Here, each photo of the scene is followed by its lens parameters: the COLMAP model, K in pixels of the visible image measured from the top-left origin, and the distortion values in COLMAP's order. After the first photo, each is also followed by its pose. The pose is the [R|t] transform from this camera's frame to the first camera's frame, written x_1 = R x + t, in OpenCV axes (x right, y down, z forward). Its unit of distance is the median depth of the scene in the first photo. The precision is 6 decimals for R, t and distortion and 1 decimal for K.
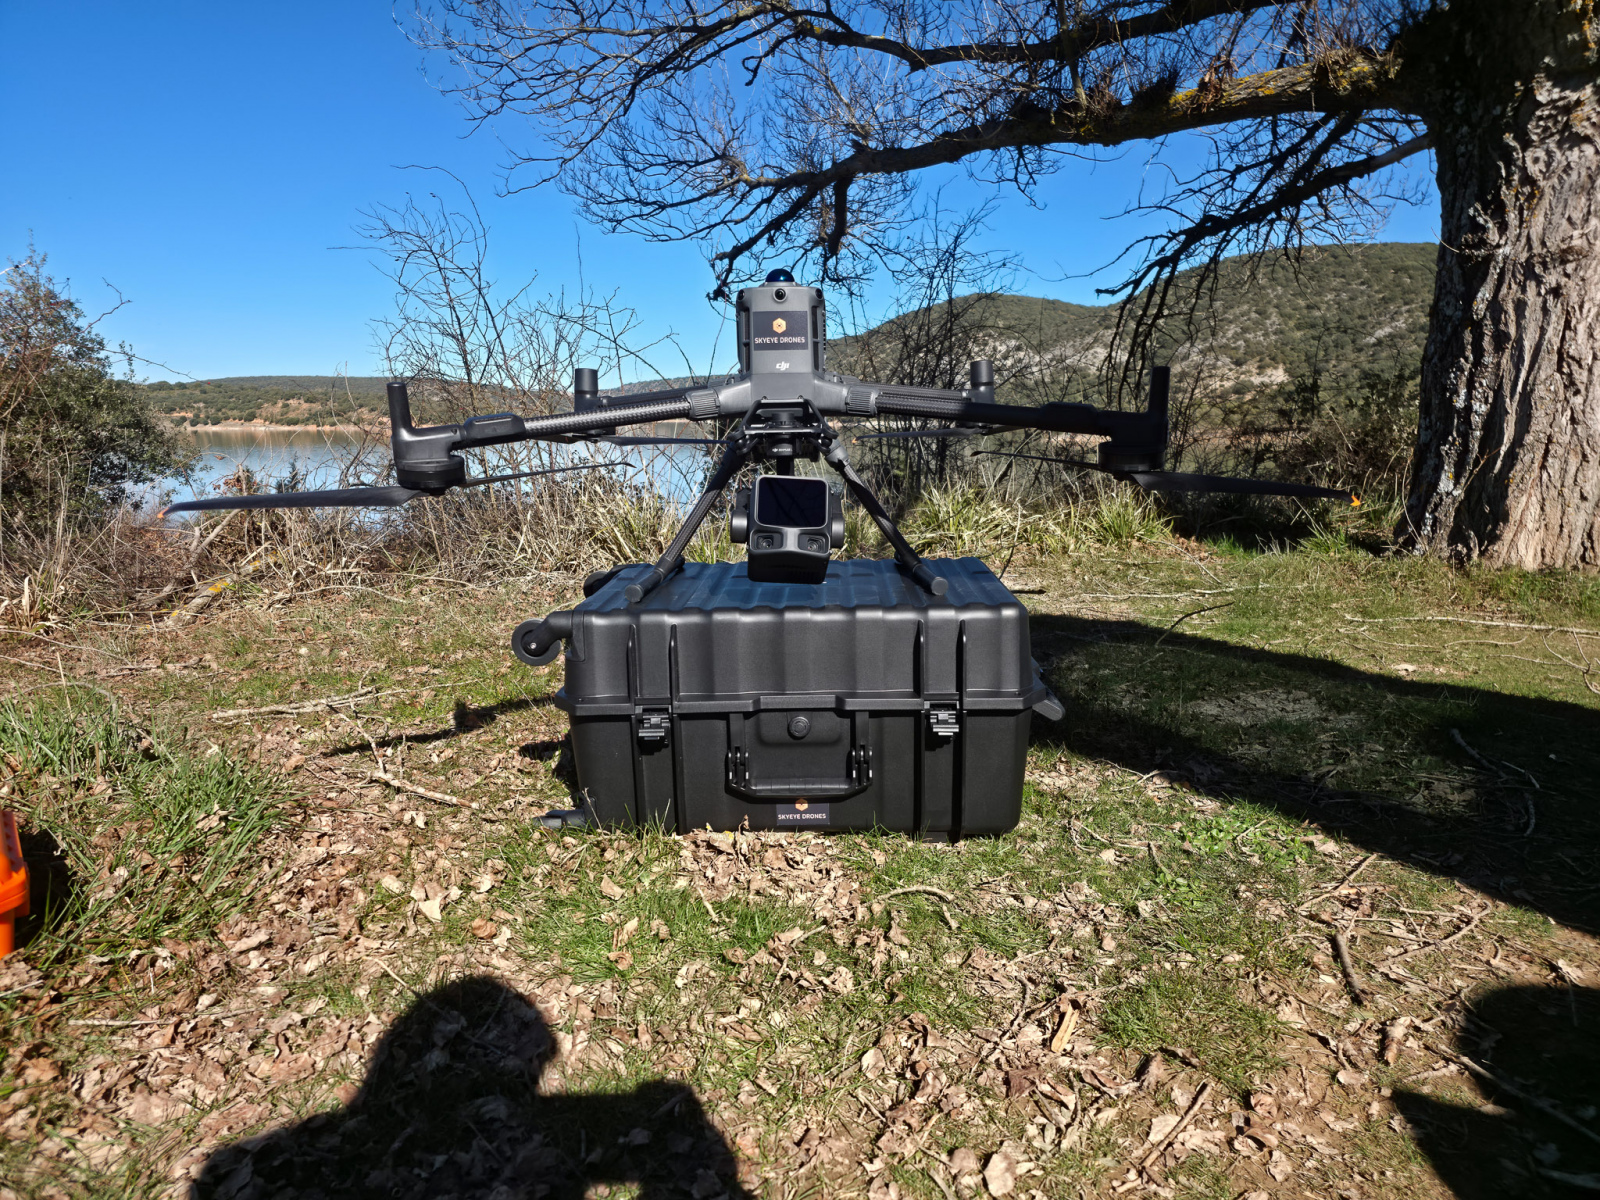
lens RADIAL K [[1062.1, 0, 800.0], [0, 1062.1, 600.0], [0, 0, 1]] dist [0.097602, -0.073625]
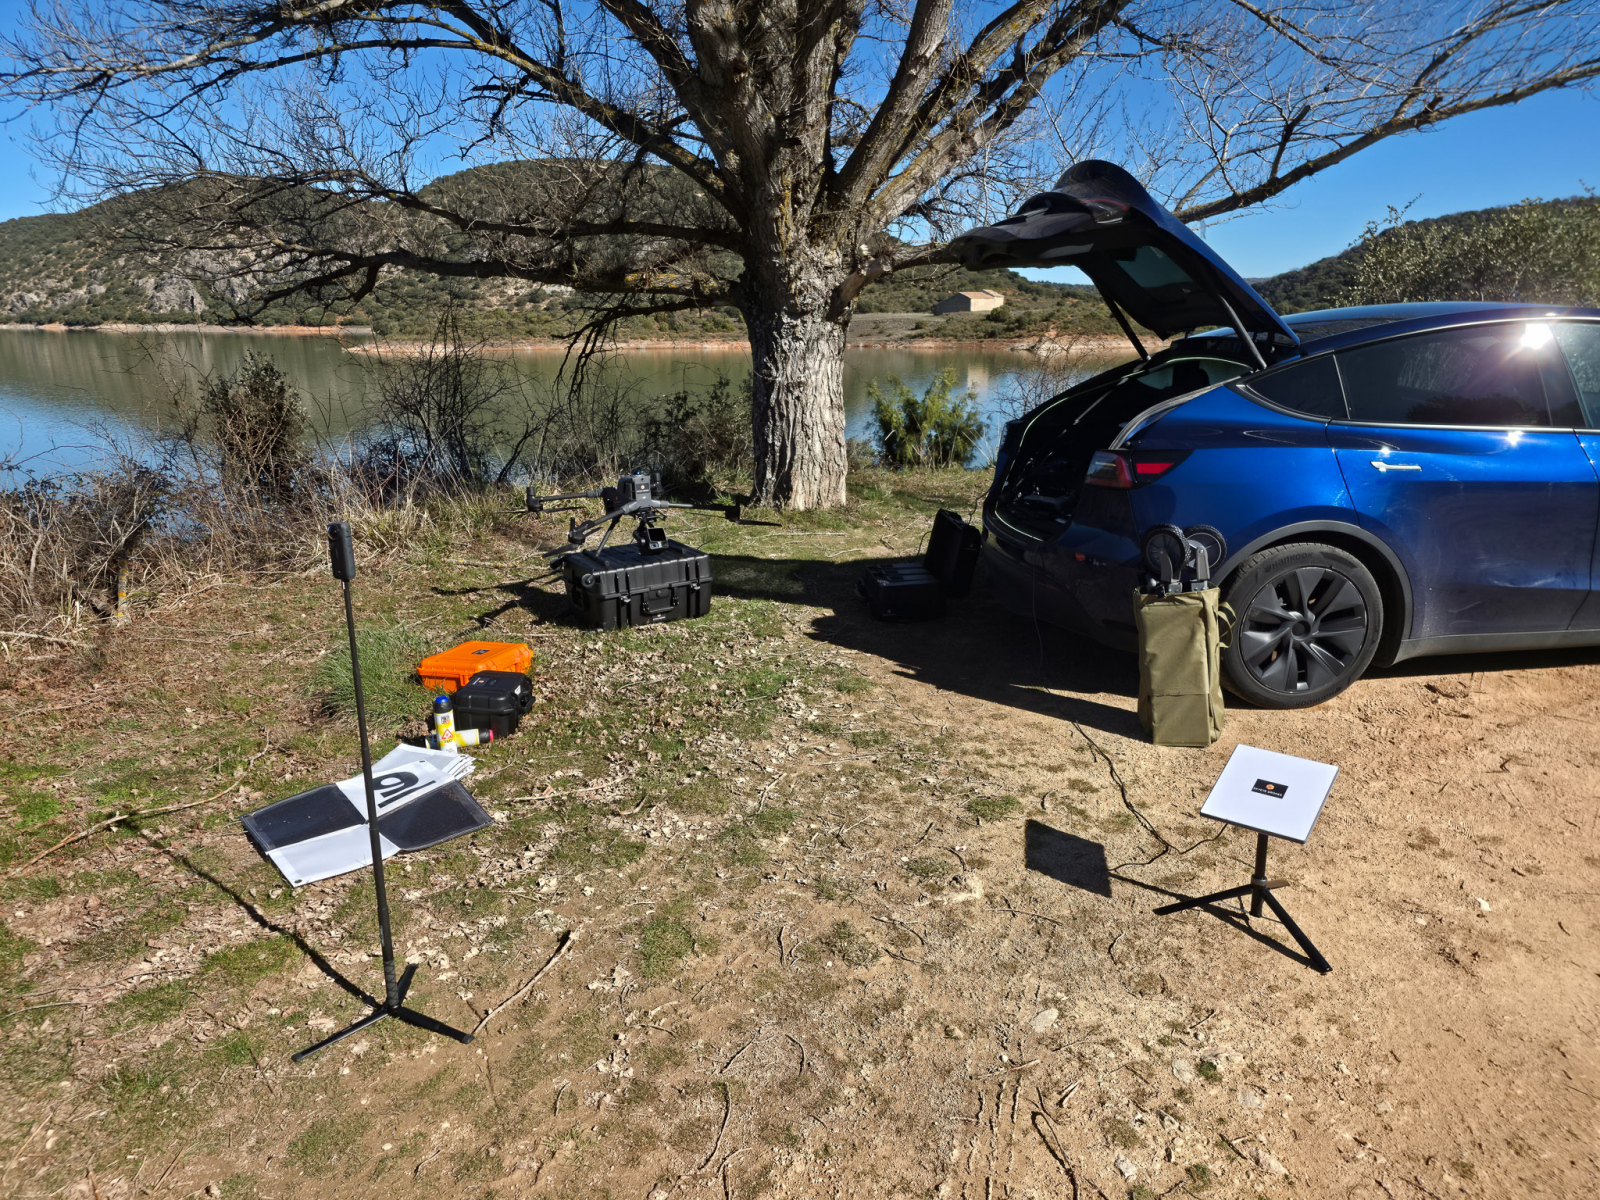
lens RADIAL K [[1062.1, 0, 800.0], [0, 1062.1, 600.0], [0, 0, 1]] dist [0.097602, -0.073625]
pose [[0.817501, -0.149905, 0.556076, -0.714853], [0.104621, 0.988121, 0.112569, -0.096148], [-0.566345, -0.033848, 0.823473, -1.002734]]
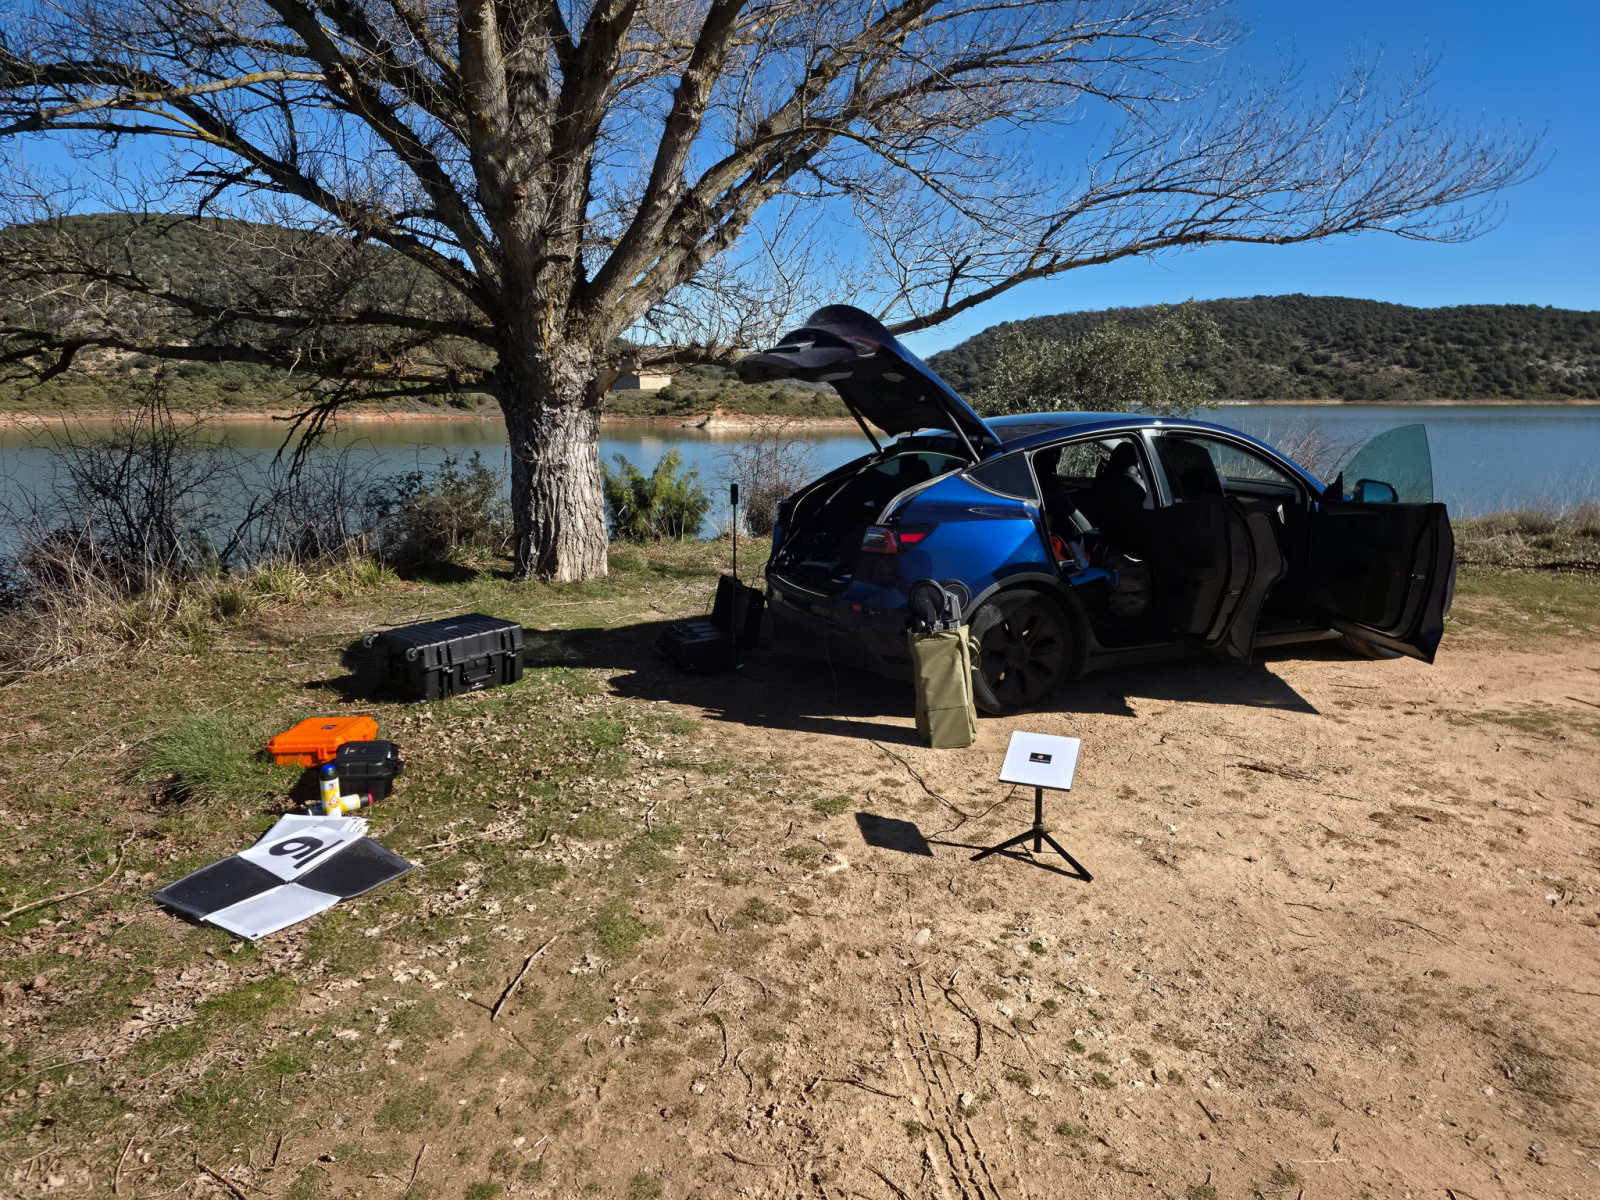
lens RADIAL K [[1062.1, 0, 800.0], [0, 1062.1, 600.0], [0, 0, 1]] dist [0.097602, -0.073625]
pose [[0.598761, -0.147842, 0.787165, -1.055783], [0.132014, 0.987591, 0.085068, -0.129220], [-0.789973, 0.052981, 0.610848, -1.045760]]
